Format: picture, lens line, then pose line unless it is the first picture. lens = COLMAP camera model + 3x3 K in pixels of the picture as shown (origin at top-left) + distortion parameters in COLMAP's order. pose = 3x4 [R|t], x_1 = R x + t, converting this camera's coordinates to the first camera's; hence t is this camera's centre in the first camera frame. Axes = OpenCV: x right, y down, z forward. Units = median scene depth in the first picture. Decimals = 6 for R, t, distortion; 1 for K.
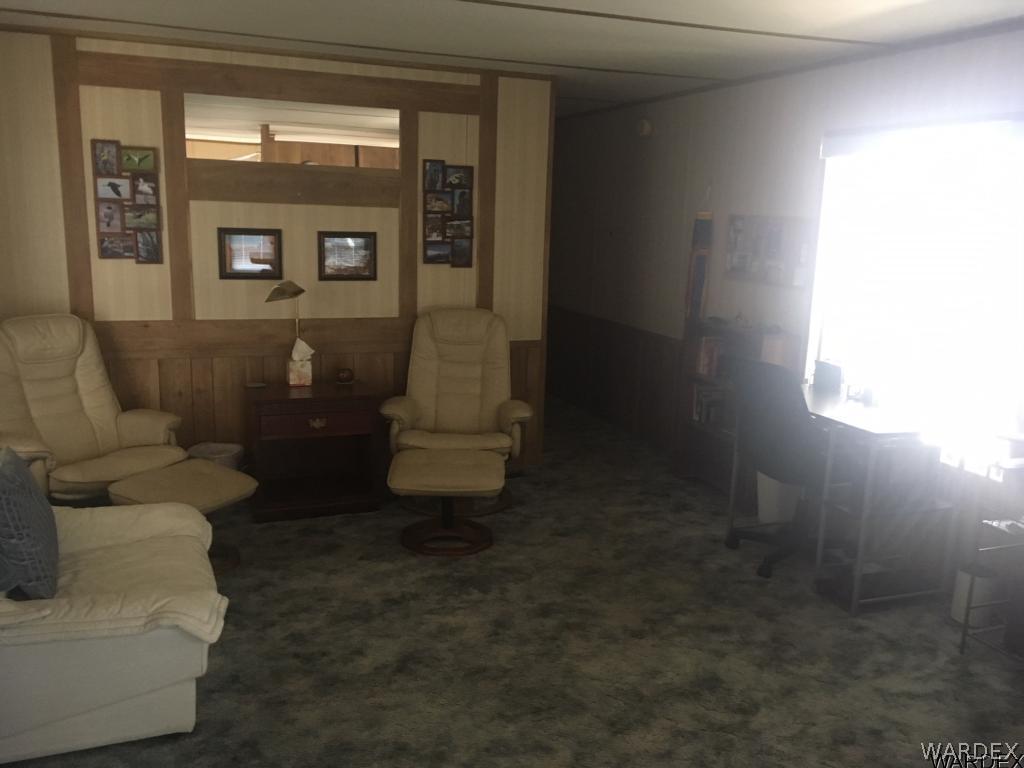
lens RADIAL K [[882.3, 0, 512.0], [0, 882.3, 384.0], [0, 0, 1]] dist [0.111696, -0.166507]
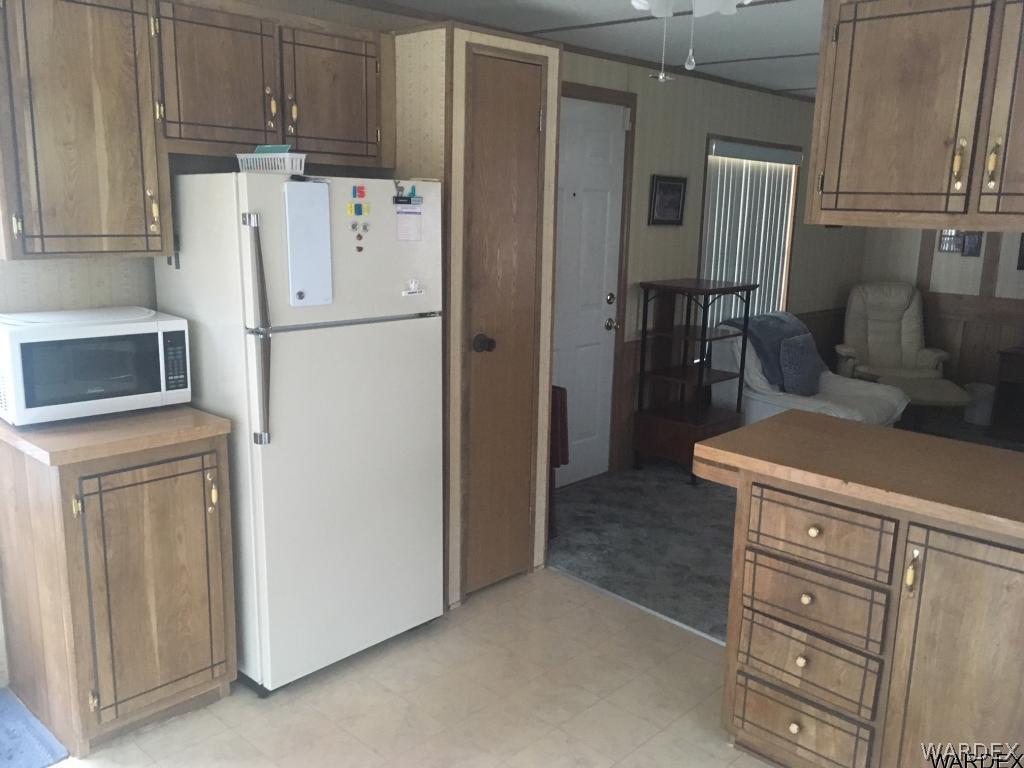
lens RADIAL K [[882.3, 0, 512.0], [0, 882.3, 384.0], [0, 0, 1]] dist [0.111696, -0.166507]
pose [[0.435175, 0.159051, -0.886186, 0.825419], [-0.186184, 0.978895, 0.084261, 0.119130], [0.880885, 0.128326, 0.455603, -0.435902]]
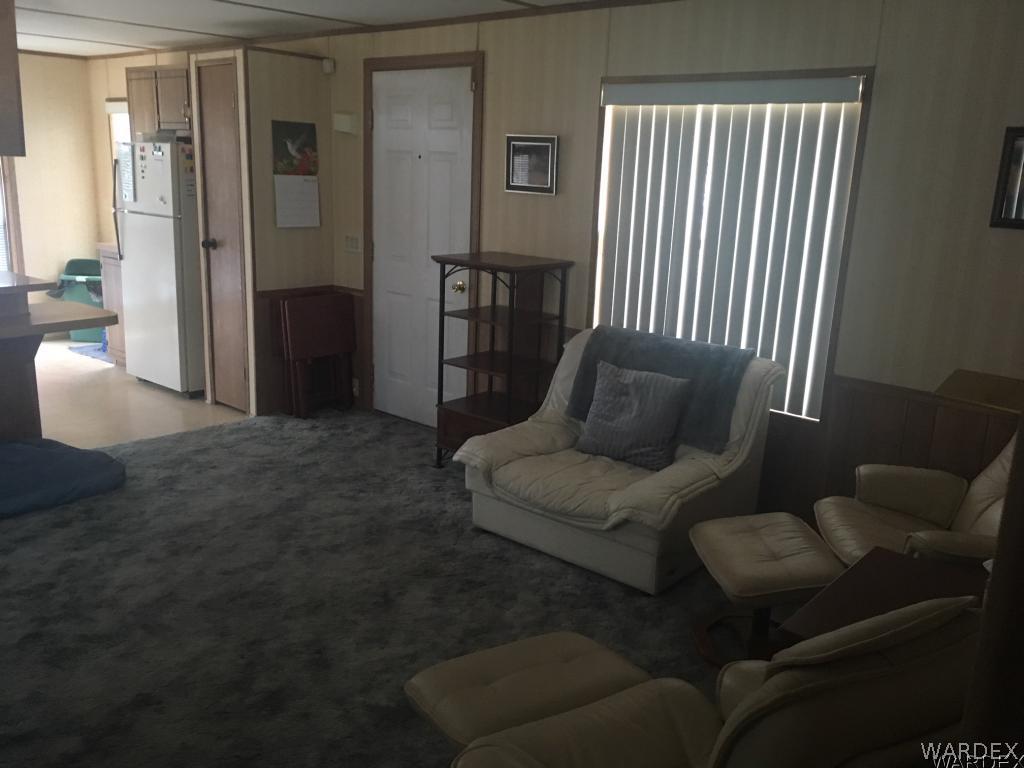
lens RADIAL K [[882.3, 0, 512.0], [0, 882.3, 384.0], [0, 0, 1]] dist [0.111696, -0.166507]
pose [[-0.882589, 0.043701, -0.468110, 0.207958], [-0.157843, 0.910337, 0.382587, -0.313161], [0.442857, 0.411555, -0.796555, 1.629991]]
